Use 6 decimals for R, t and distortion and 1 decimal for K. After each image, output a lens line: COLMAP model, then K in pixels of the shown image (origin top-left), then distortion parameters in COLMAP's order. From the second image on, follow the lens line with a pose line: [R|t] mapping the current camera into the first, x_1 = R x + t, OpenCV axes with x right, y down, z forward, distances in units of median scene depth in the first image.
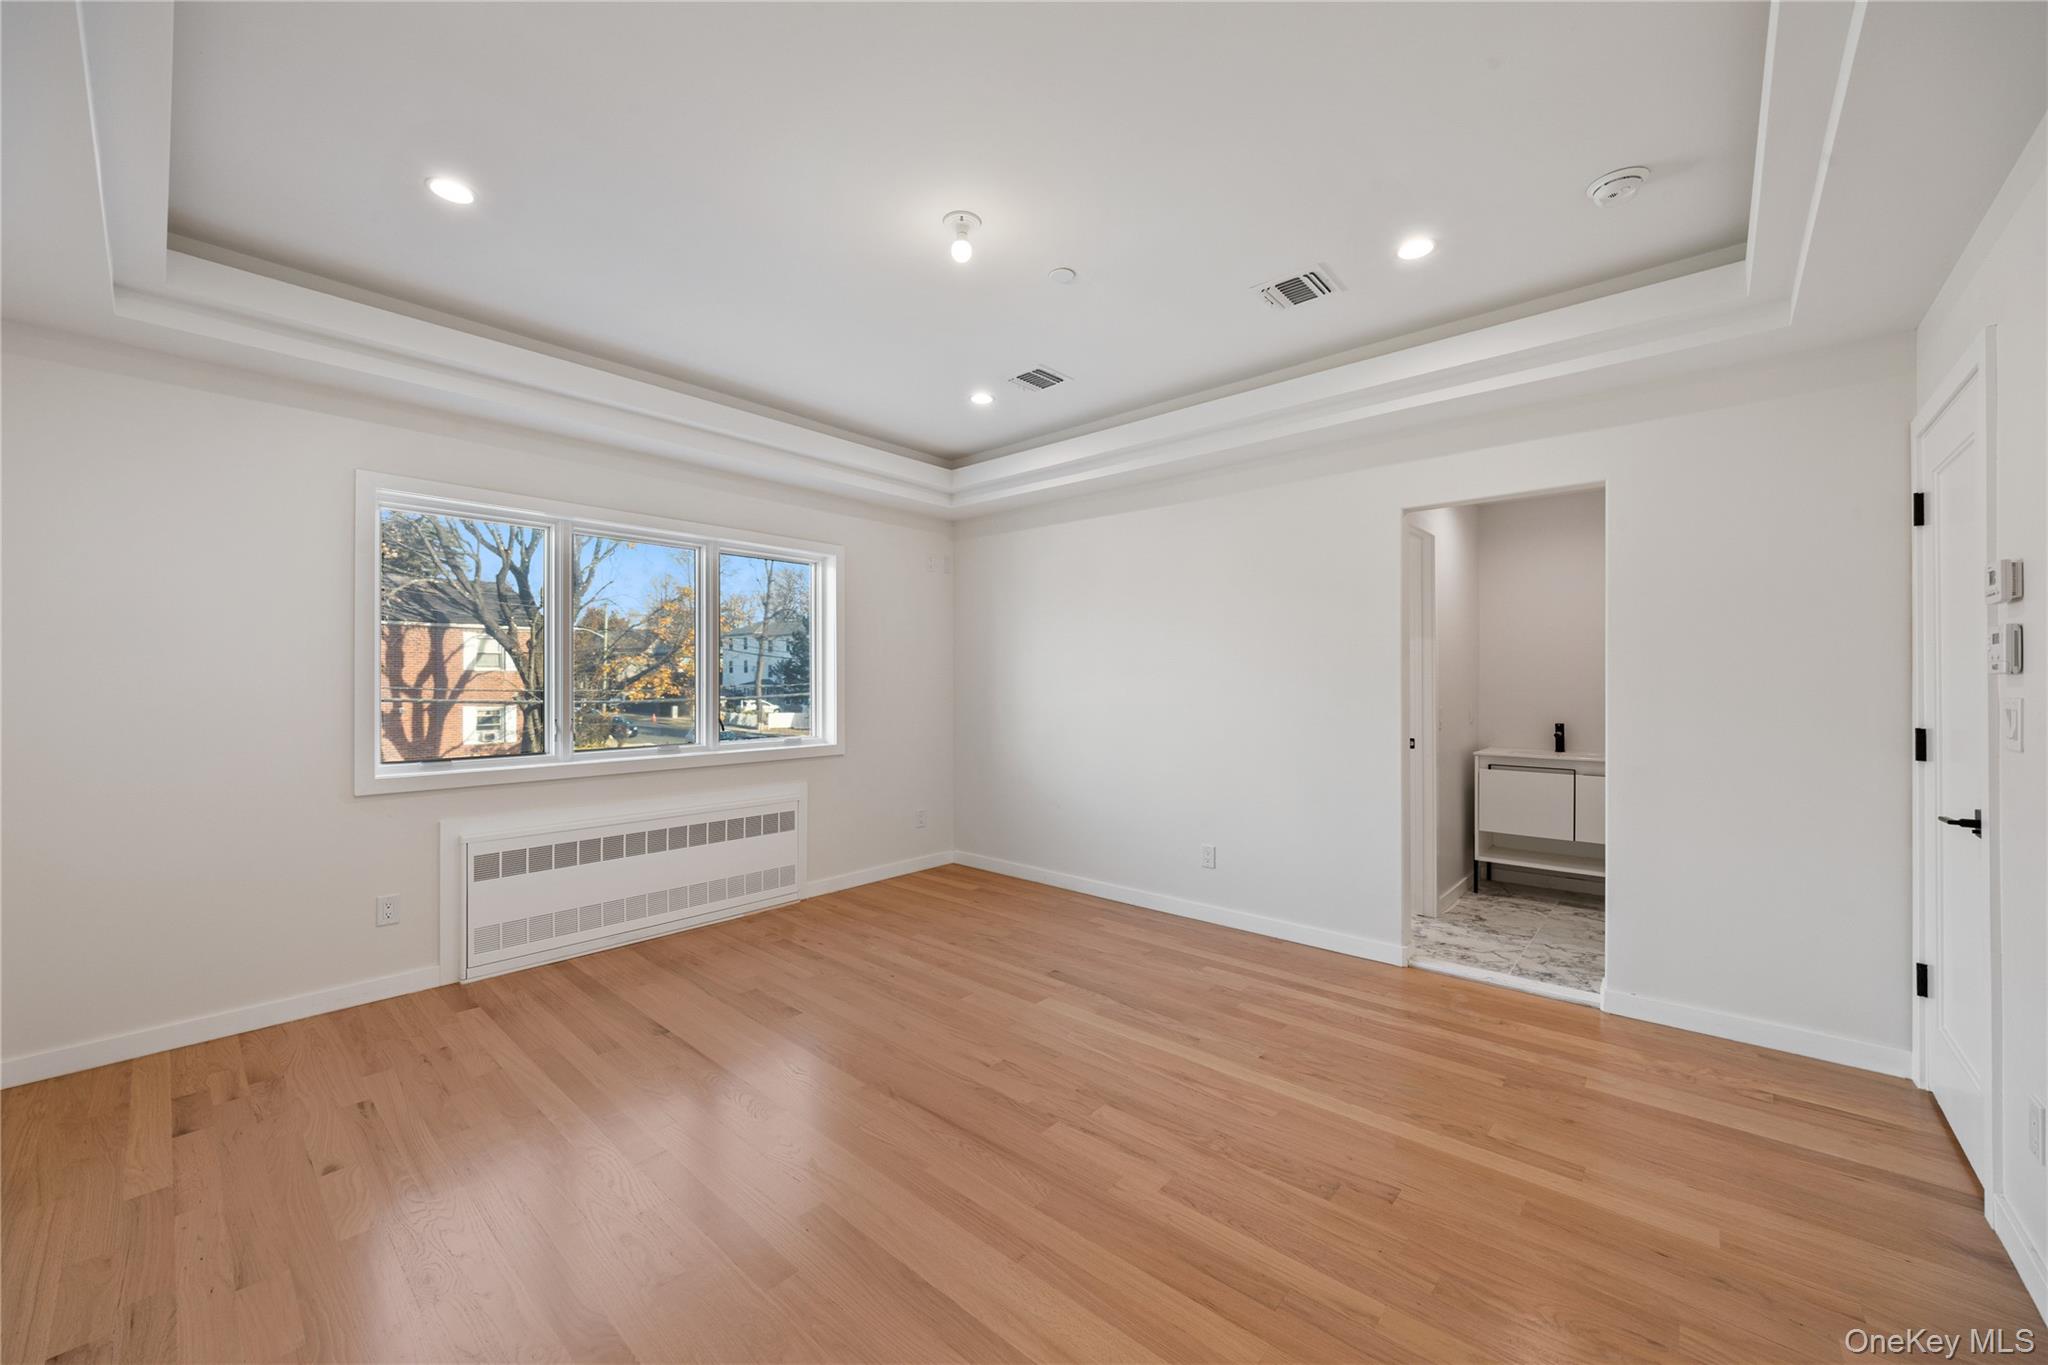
lens RADIAL K [[778.5, 0, 1019.8], [0, 778.5, 683.5], [0, 0, 1]] dist [-0.000805, -0.000305]
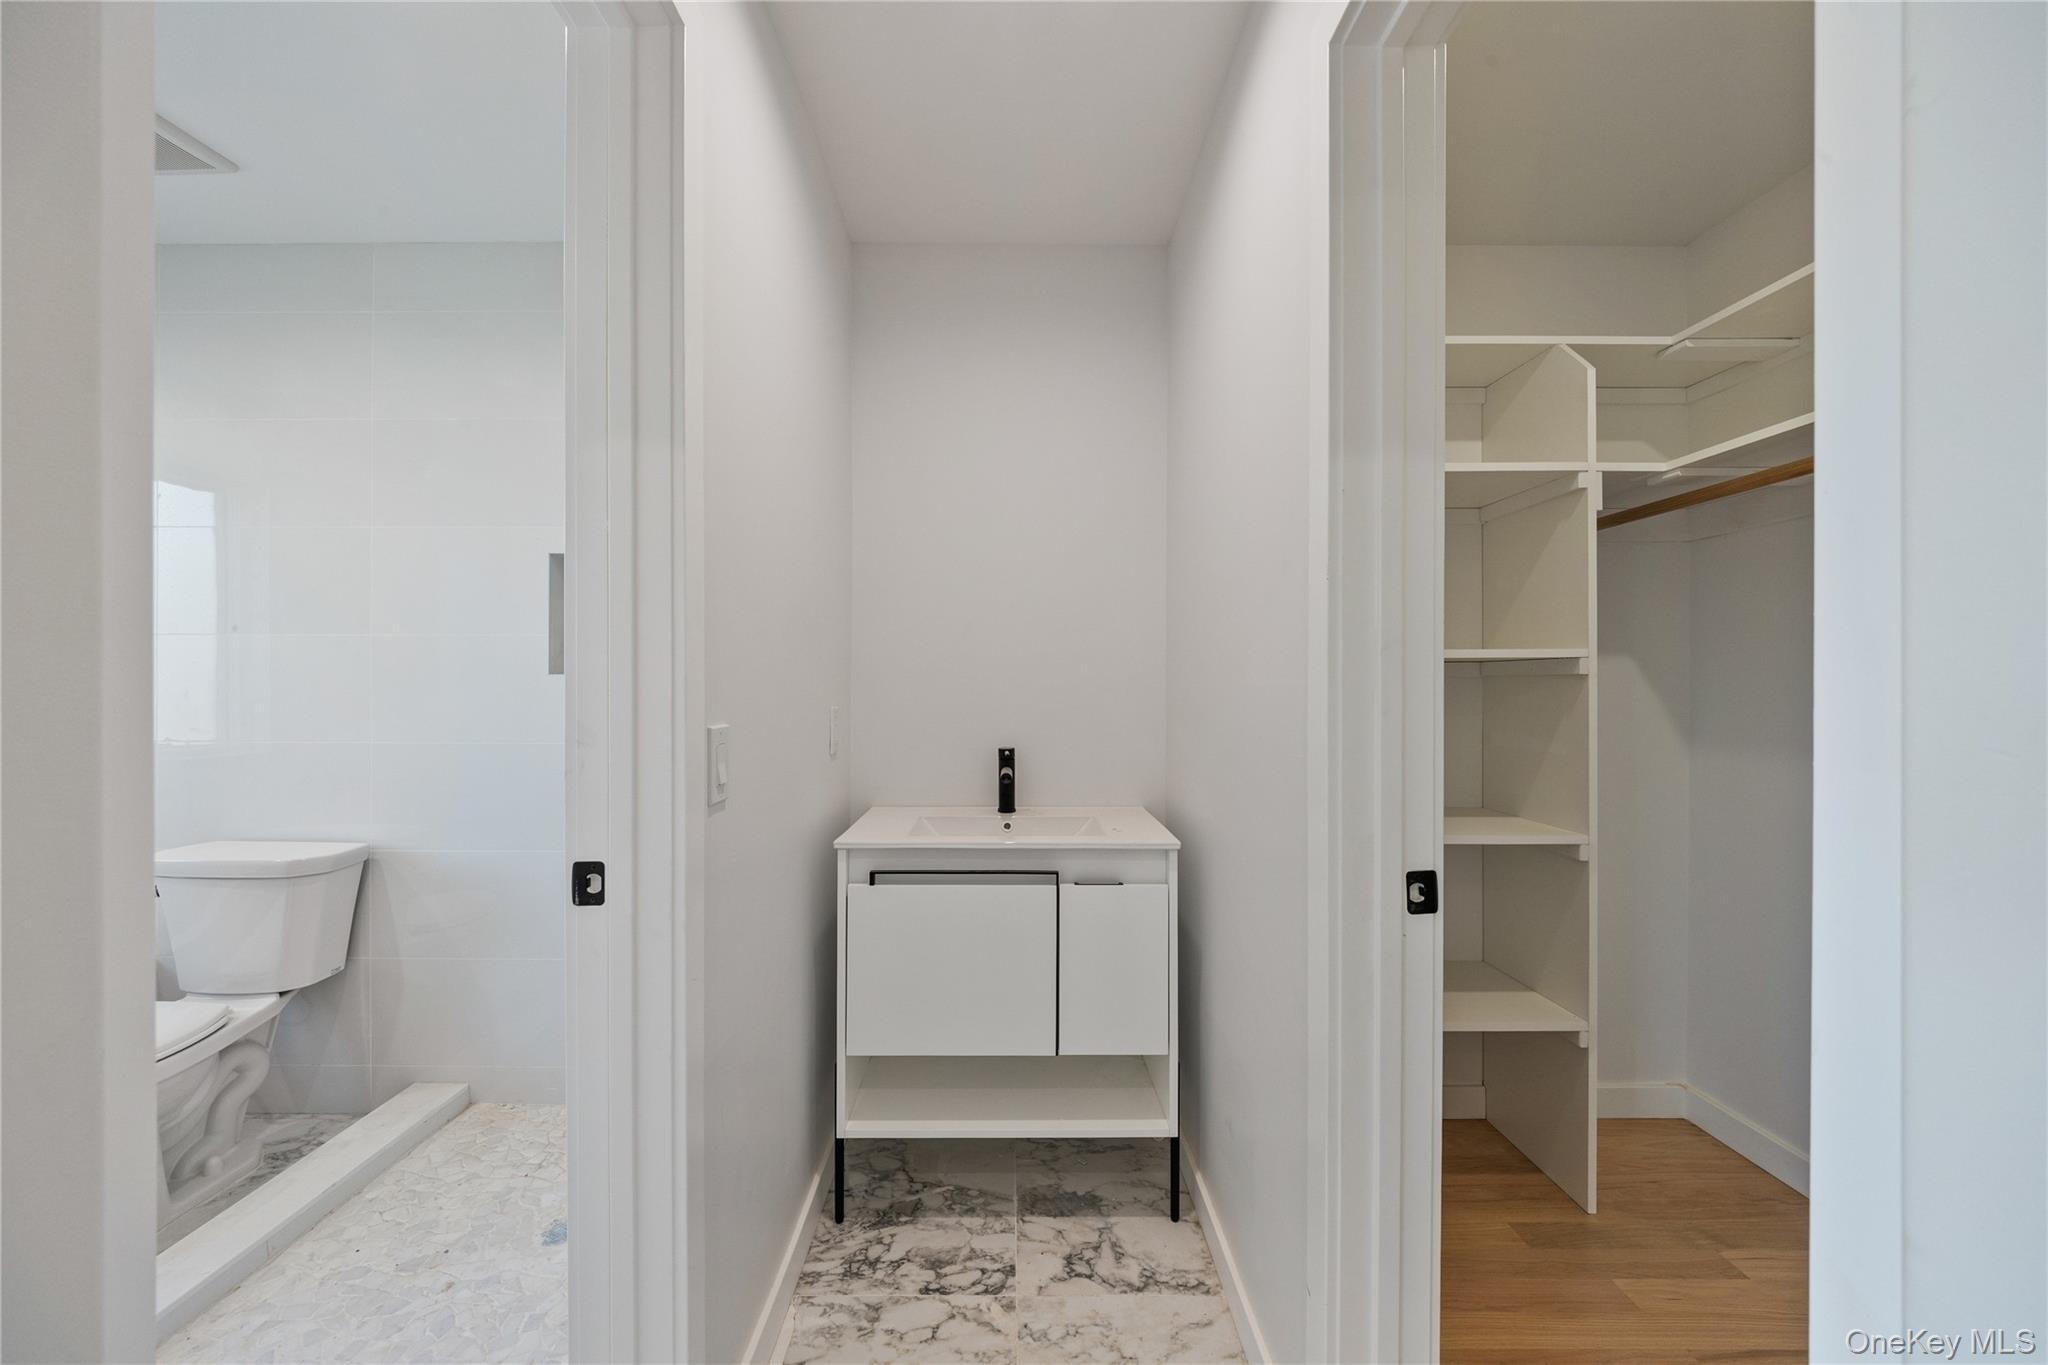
lens RADIAL K [[778.5, 0, 1019.8], [0, 778.5, 683.5], [0, 0, 1]] dist [-0.000805, -0.000305]
pose [[0.735605, -0.001405, 0.677409, 0.139986], [-0.001662, 0.999991, 0.003879, 0.004174], [-0.677409, -0.003979, 0.735596, 0.235574]]
